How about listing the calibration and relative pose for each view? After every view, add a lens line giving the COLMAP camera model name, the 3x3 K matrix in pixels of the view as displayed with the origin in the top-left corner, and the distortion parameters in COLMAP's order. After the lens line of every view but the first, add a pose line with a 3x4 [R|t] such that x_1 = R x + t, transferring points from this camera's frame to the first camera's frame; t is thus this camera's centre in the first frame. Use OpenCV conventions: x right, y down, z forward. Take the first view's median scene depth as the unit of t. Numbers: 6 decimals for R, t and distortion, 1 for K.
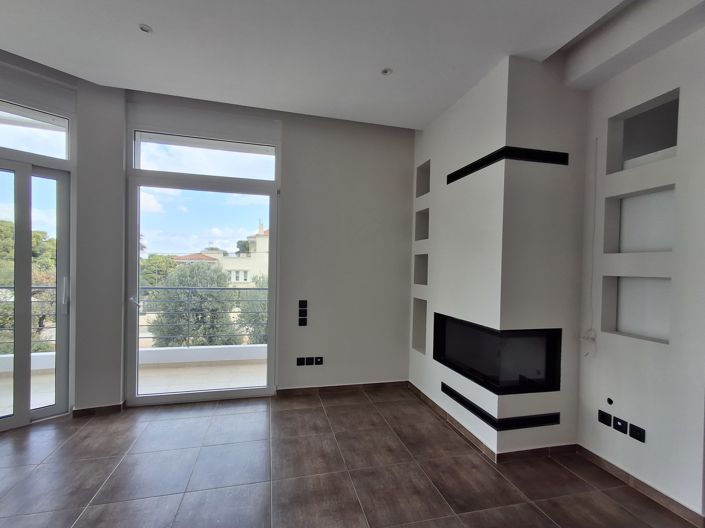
lens RADIAL K [[318.0, 0, 343.1], [0, 318.0, 277.4], [0, 0, 1]] dist [-0.001490, 0.000068]
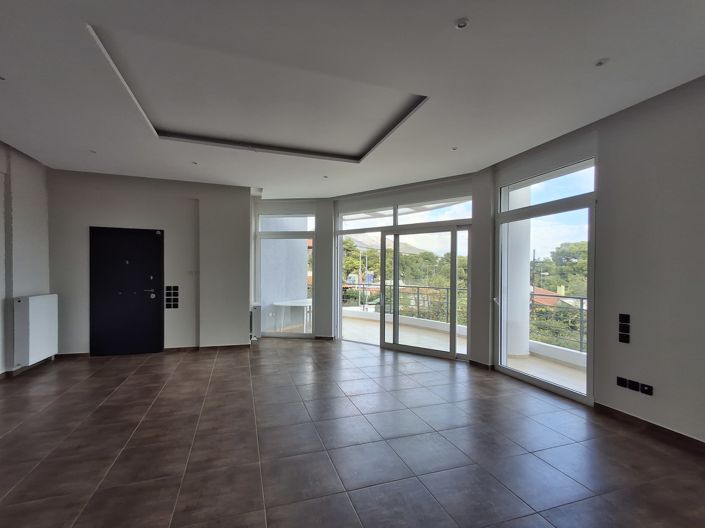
lens RADIAL K [[318.0, 0, 343.1], [0, 318.0, 277.4], [0, 0, 1]] dist [-0.001490, 0.000068]
pose [[0.080226, -0.008218, -0.996743, 0.716540], [-0.021822, 0.999712, -0.009999, -0.005398], [0.996538, 0.022553, 0.080024, 0.138499]]
